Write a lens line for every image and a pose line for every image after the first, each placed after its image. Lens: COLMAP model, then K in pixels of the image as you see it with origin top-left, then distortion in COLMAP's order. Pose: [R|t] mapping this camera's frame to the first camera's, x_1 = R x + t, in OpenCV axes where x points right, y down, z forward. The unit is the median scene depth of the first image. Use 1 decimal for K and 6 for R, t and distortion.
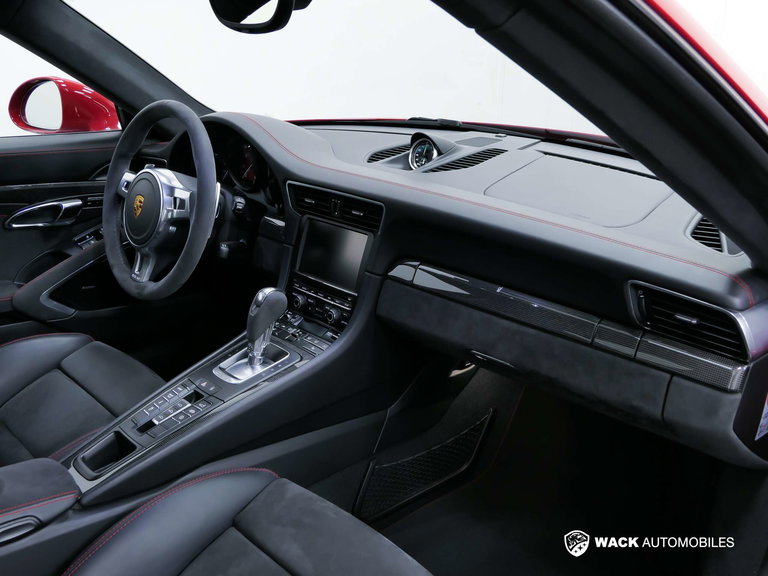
lens RADIAL K [[732.9, 0, 384.0], [0, 732.9, 288.0], [0, 0, 1]] dist [0.000245, 0.000345]
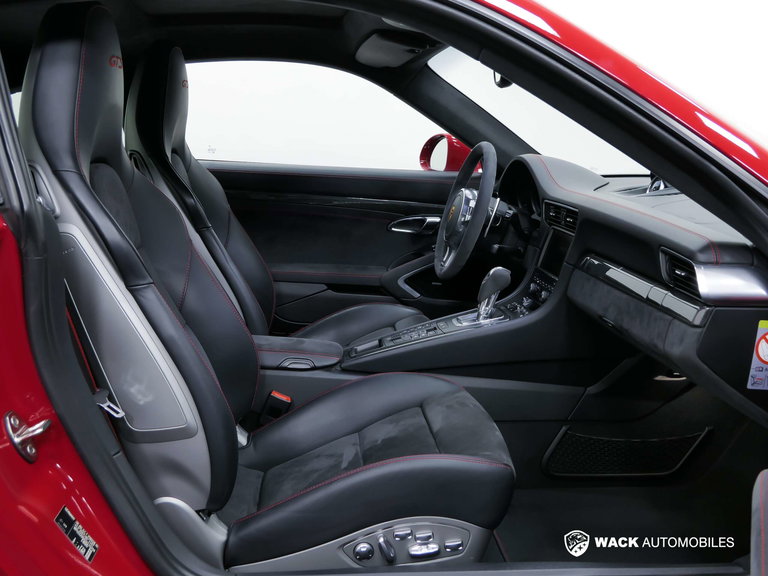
lens RADIAL K [[765.5, 0, 384.0], [0, 765.5, 288.0], [0, 0, 1]] dist [-0.001939, -0.000268]
pose [[0.793438, 0.129099, -0.594802, 0.477117], [-0.209156, 0.975566, -0.067263, 0.161385], [0.571585, 0.177775, 0.801053, -0.244667]]
